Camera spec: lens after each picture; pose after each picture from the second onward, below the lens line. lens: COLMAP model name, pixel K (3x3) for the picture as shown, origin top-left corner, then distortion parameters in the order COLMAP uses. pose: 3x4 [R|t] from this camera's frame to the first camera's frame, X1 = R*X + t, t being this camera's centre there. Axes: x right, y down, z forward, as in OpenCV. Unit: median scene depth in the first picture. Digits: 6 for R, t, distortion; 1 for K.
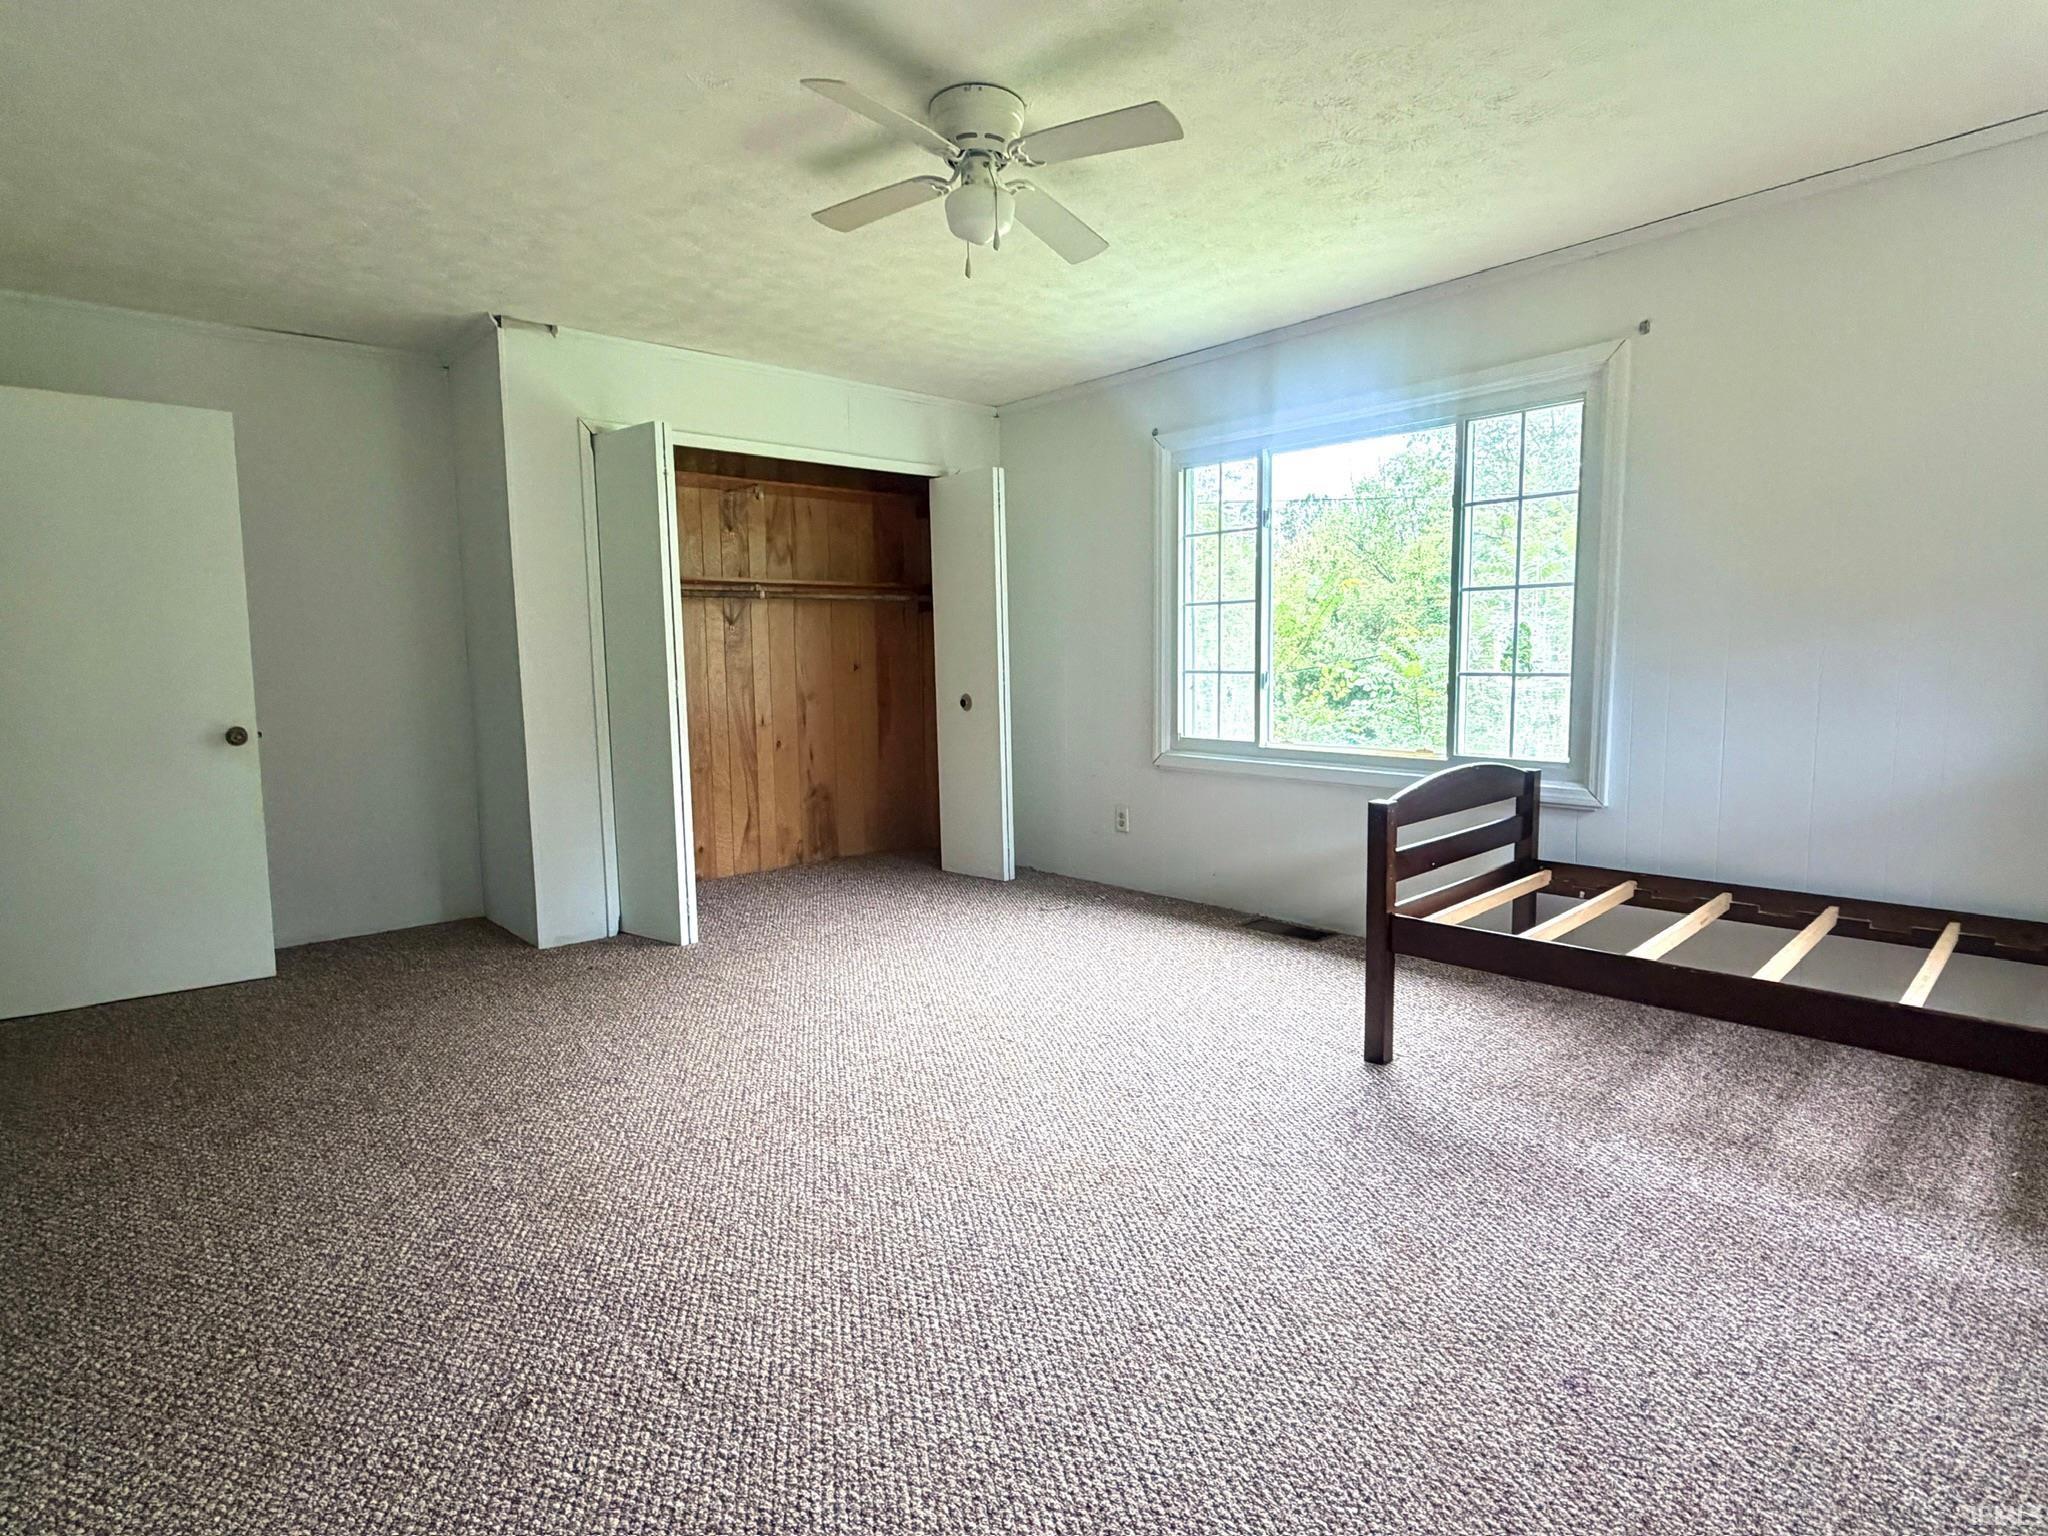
lens RADIAL K [[1044.7, 0, 1024.0], [0, 1044.7, 768.0], [0, 0, 1]] dist [-0.003878, -0.000716]
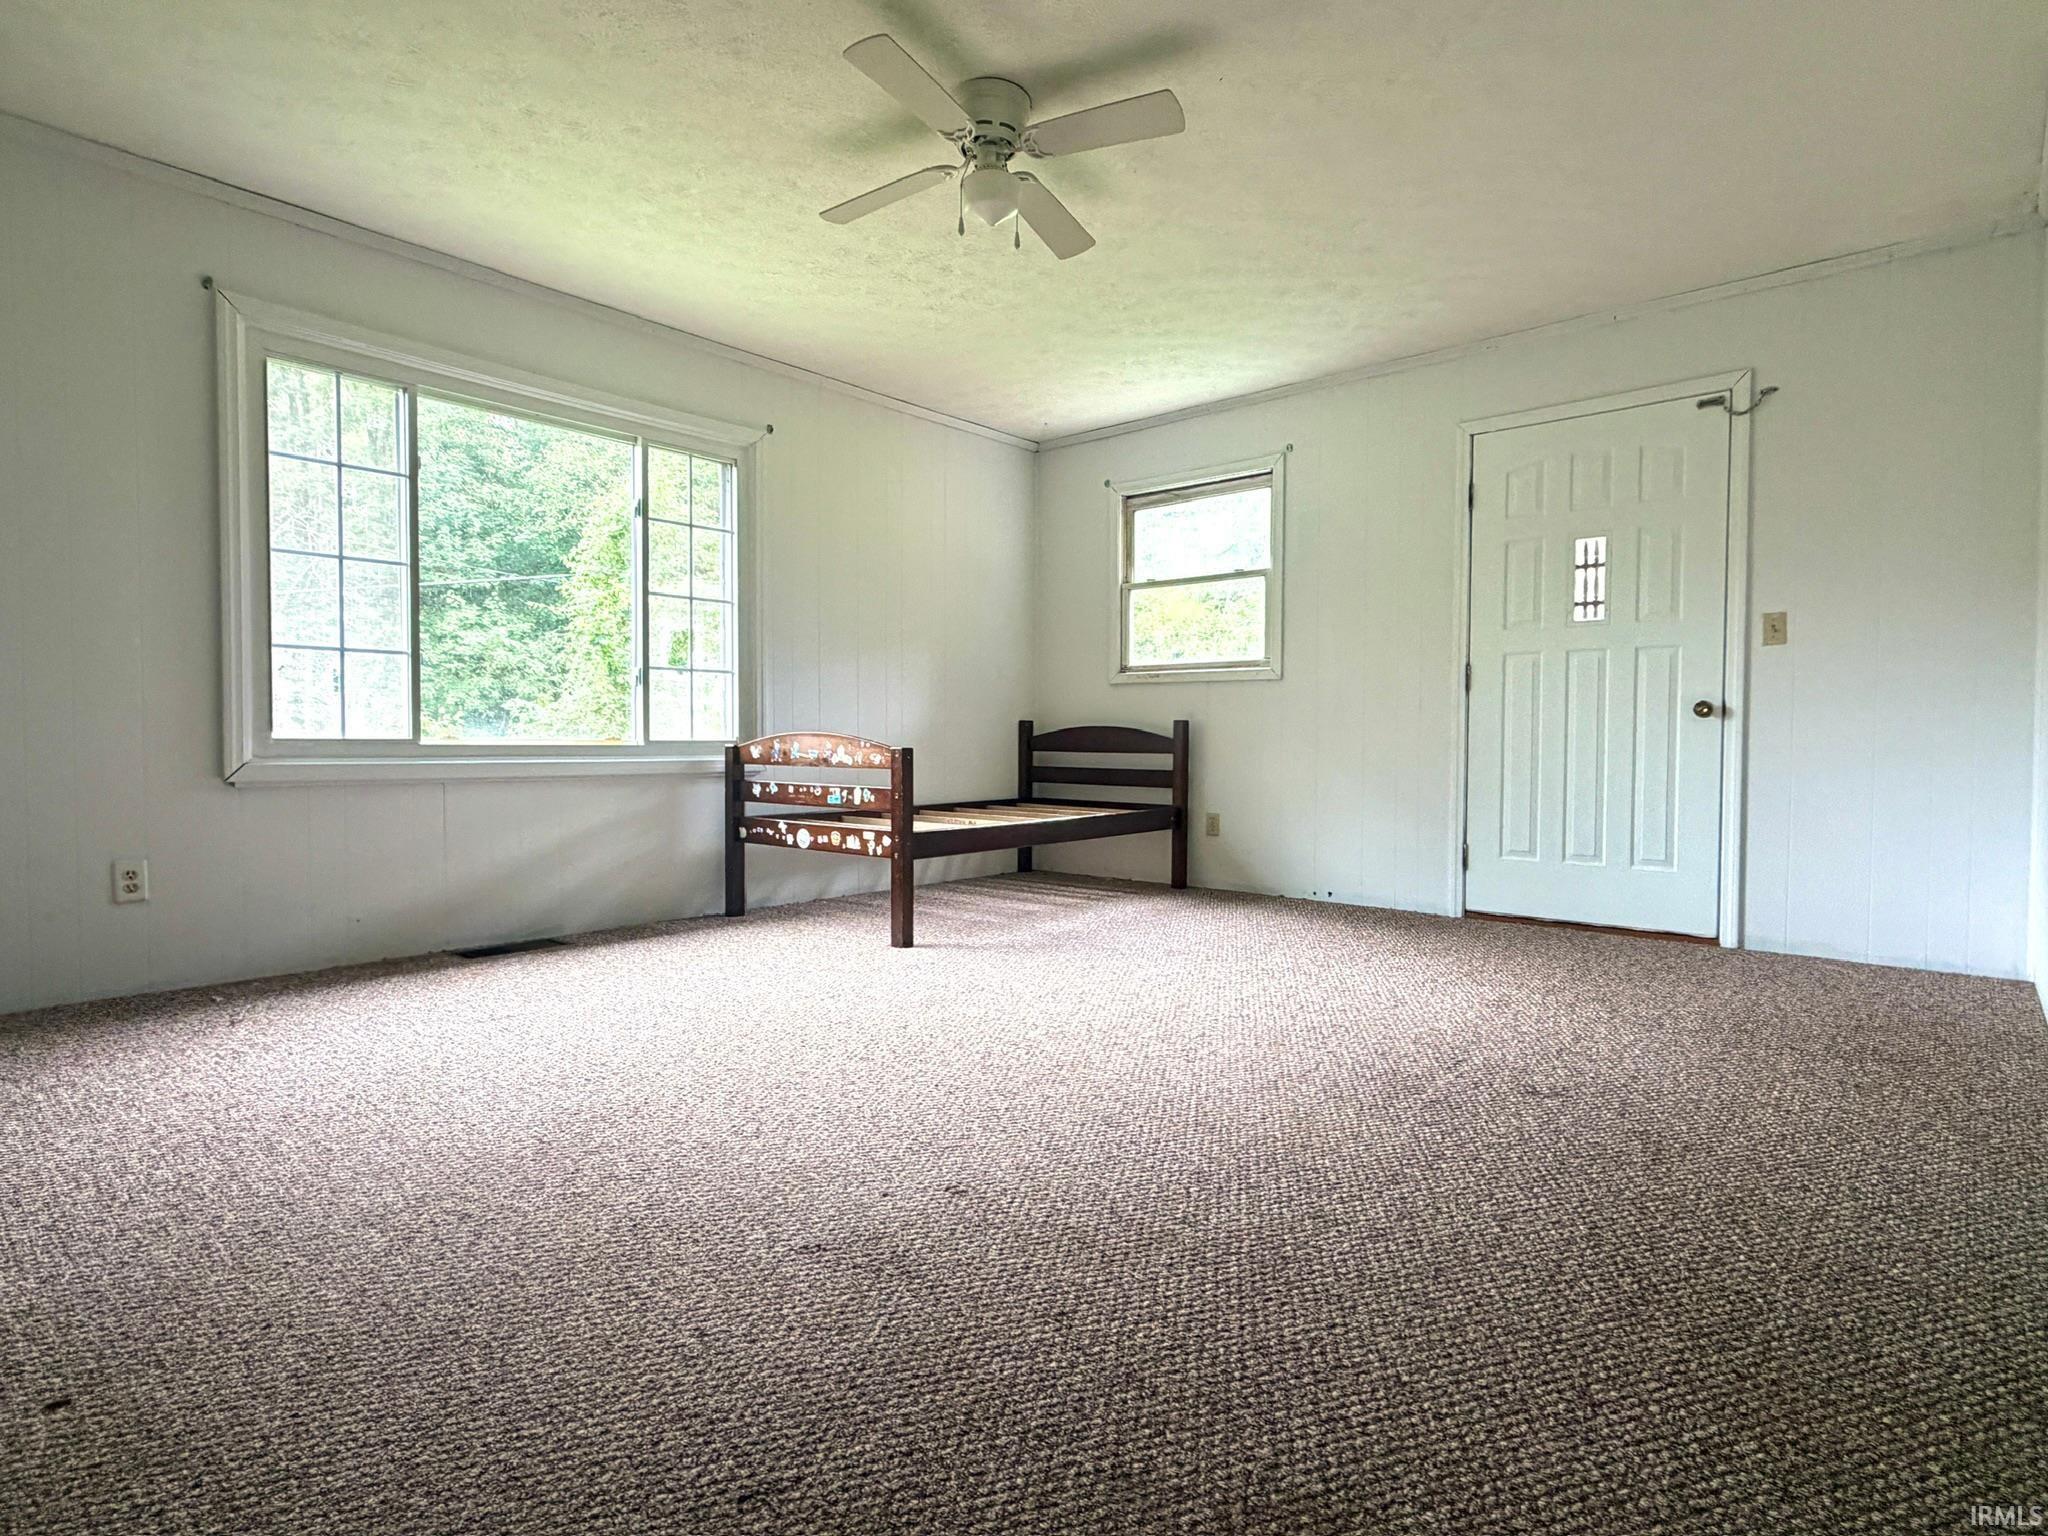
lens RADIAL K [[1044.7, 0, 1024.0], [0, 1044.7, 768.0], [0, 0, 1]] dist [-0.003878, -0.000716]
pose [[-0.104777, -0.017488, 0.994342, -0.642777], [0.102447, 0.994336, 0.028283, 0.023198], [-0.989205, 0.104830, -0.102392, 0.634404]]
